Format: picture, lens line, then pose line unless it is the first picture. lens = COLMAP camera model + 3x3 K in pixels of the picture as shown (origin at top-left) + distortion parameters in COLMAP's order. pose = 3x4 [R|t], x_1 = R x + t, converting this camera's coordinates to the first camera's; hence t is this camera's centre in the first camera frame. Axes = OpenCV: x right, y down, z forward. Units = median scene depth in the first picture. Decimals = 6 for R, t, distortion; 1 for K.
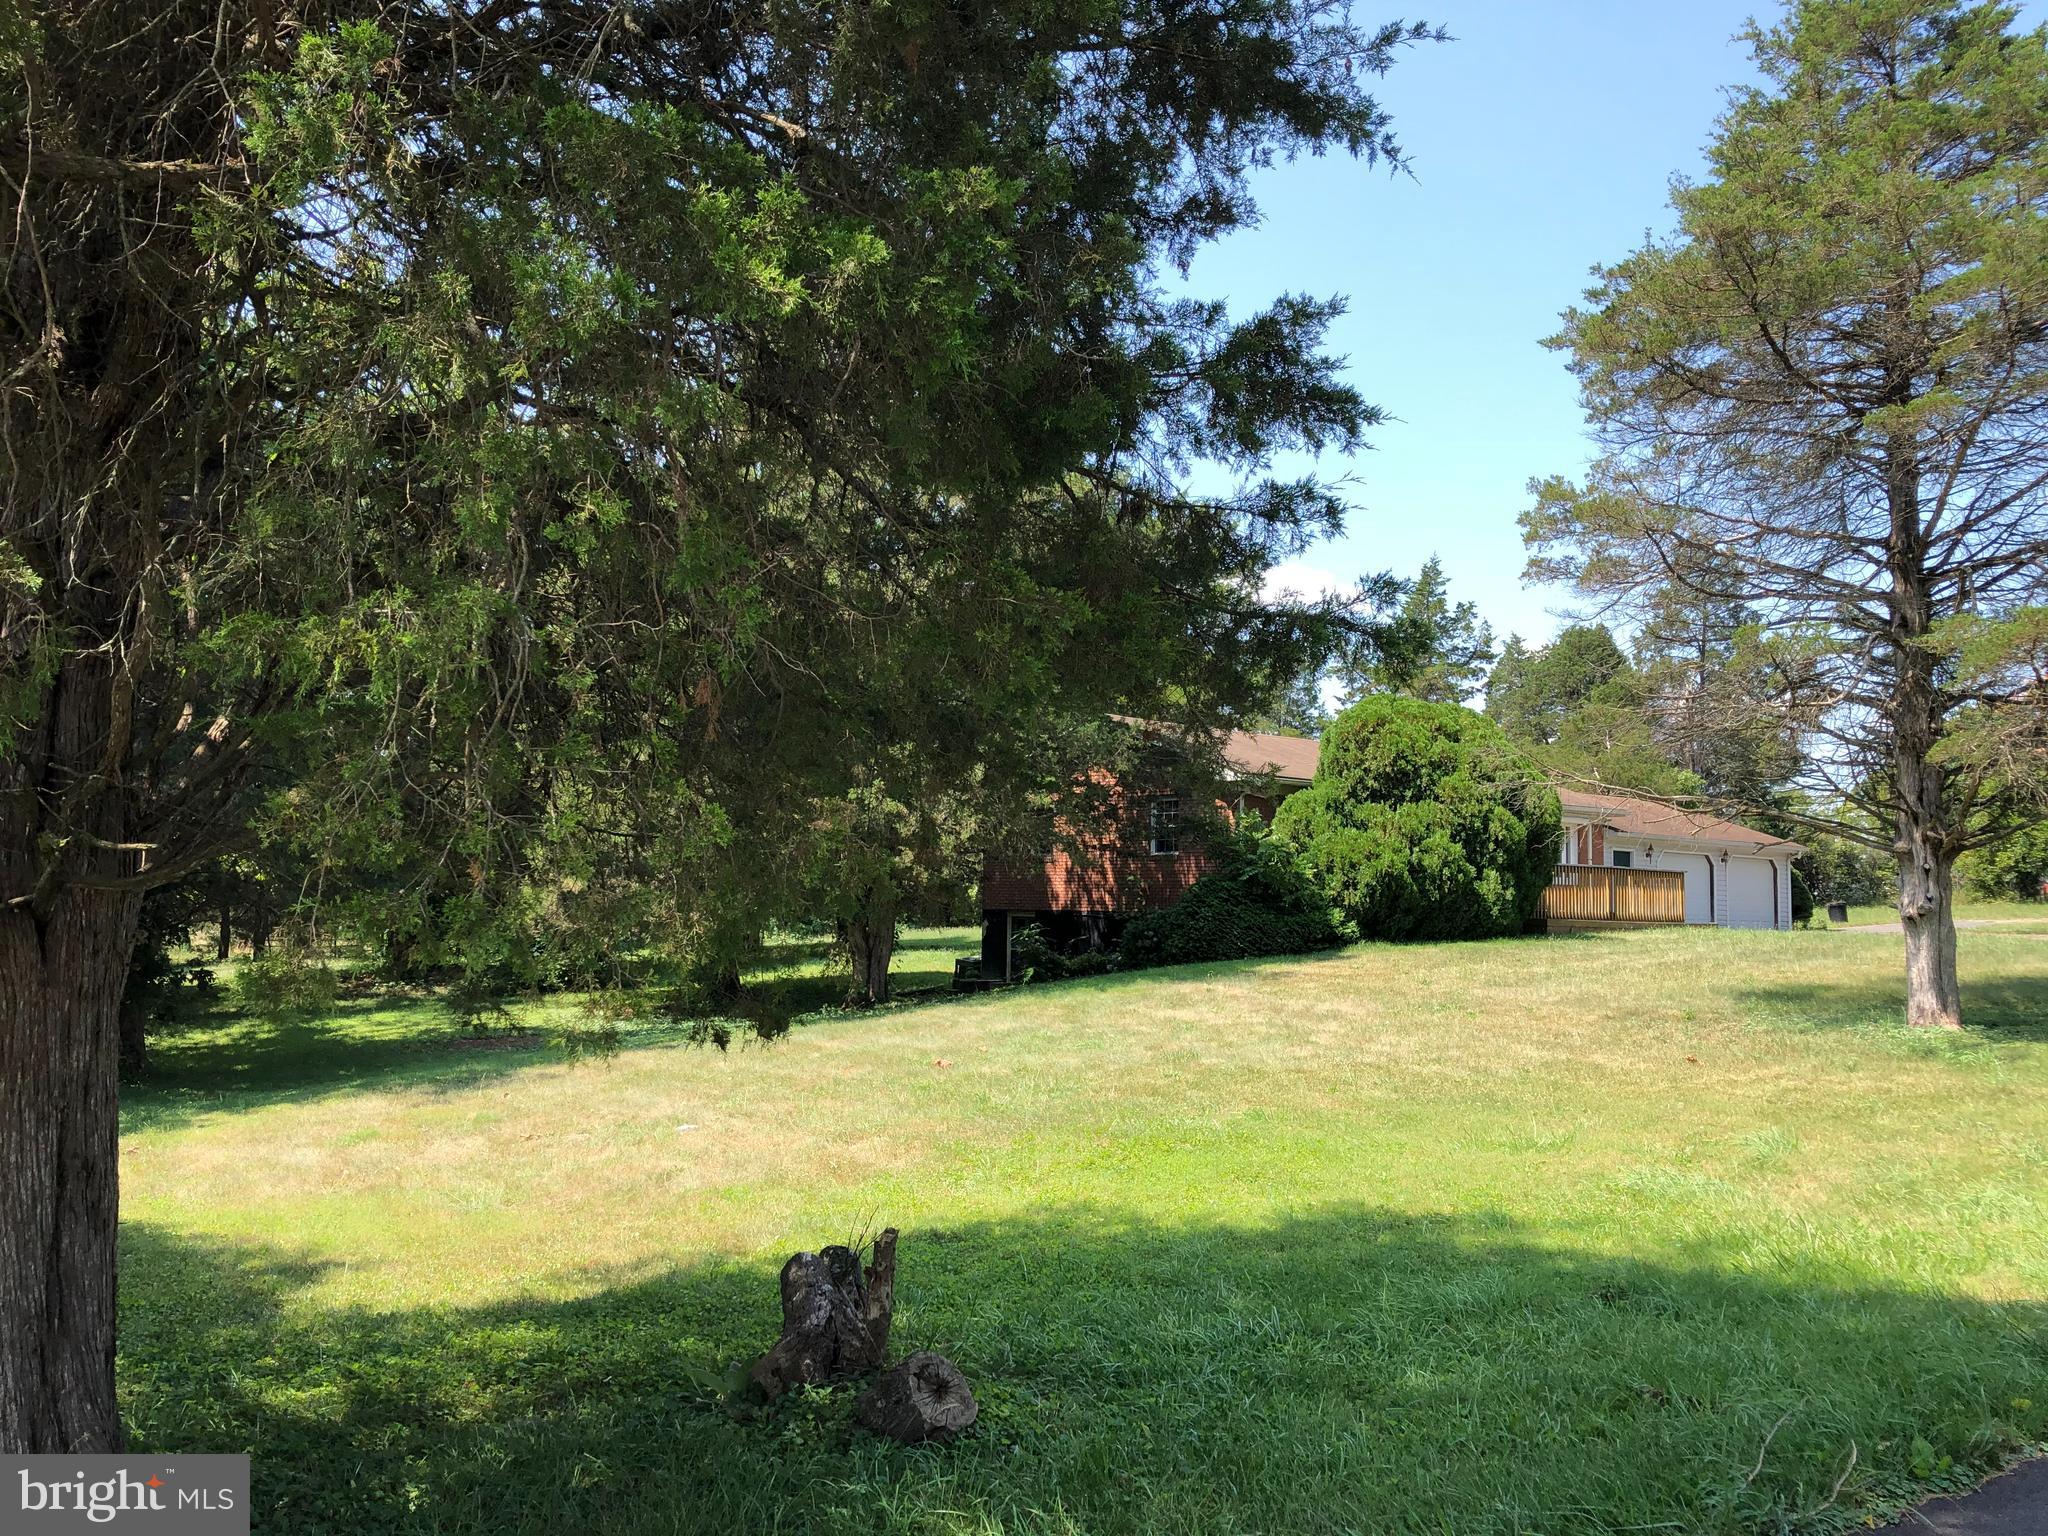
lens RADIAL K [[1681.4, 0, 1014.0], [0, 1681.4, 773.9], [0, 0, 1]] dist [0.033717, -0.063255]
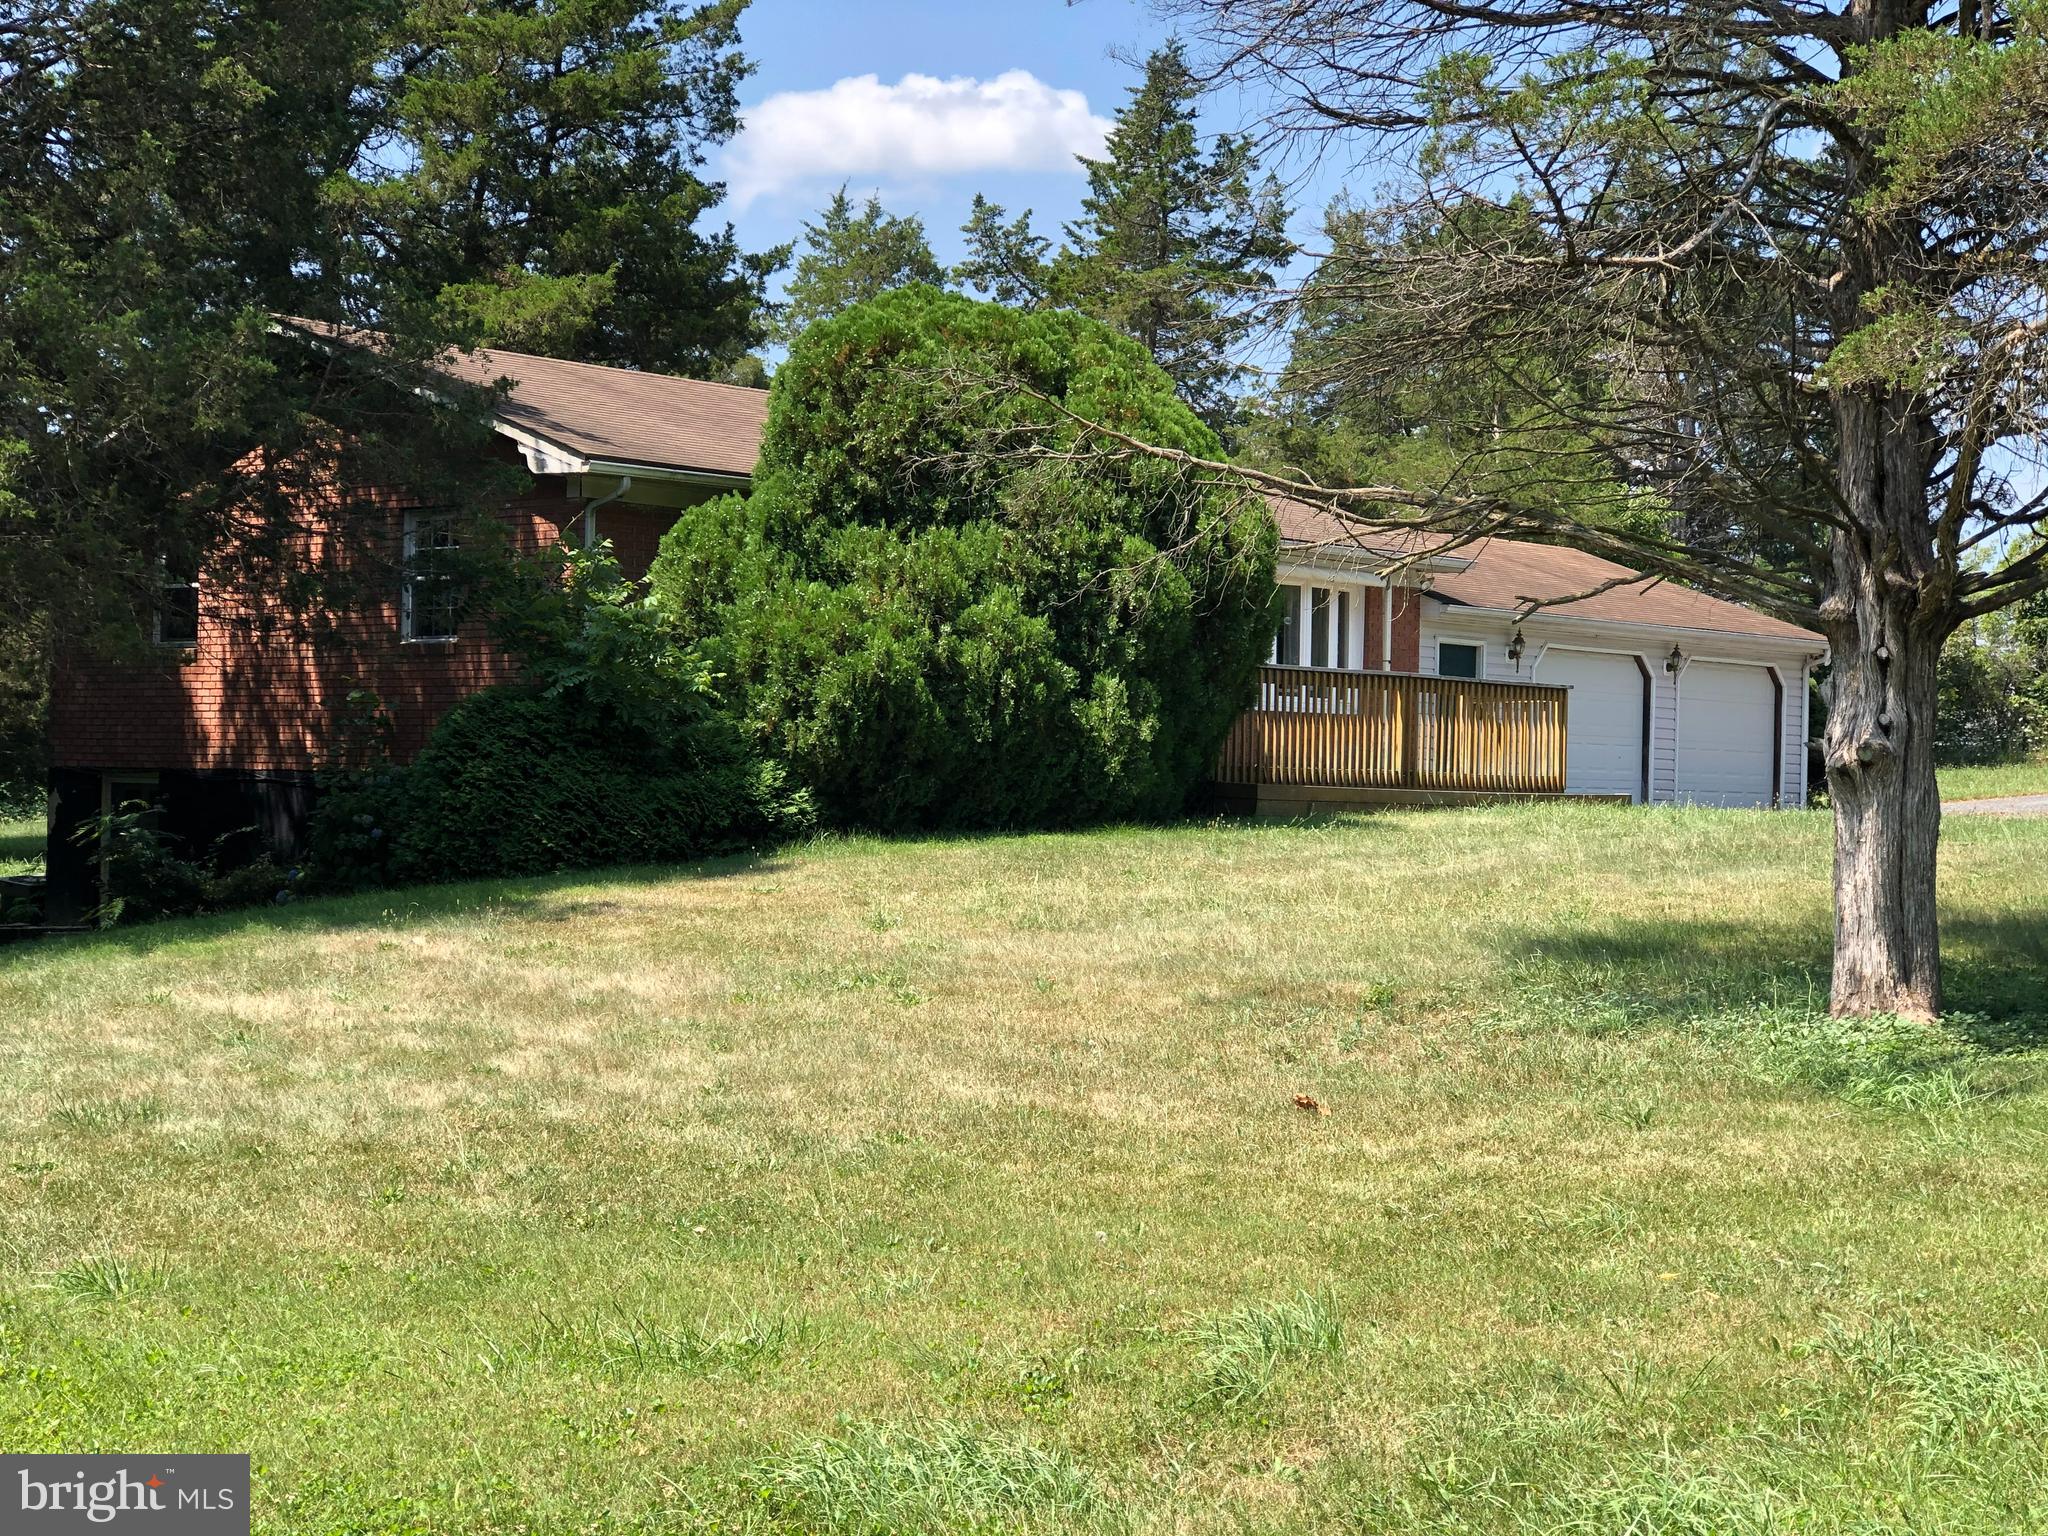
lens RADIAL K [[3447.7, 0, 1025.6], [0, 3447.7, 766.6], [0, 0, 1]] dist [-0.012996, 0.000000]
pose [[0.983555, -0.000104, 0.180610, 0.092153], [-0.013878, 0.997000, 0.076150, 0.011024], [-0.180076, -0.077404, 0.980602, 0.092792]]
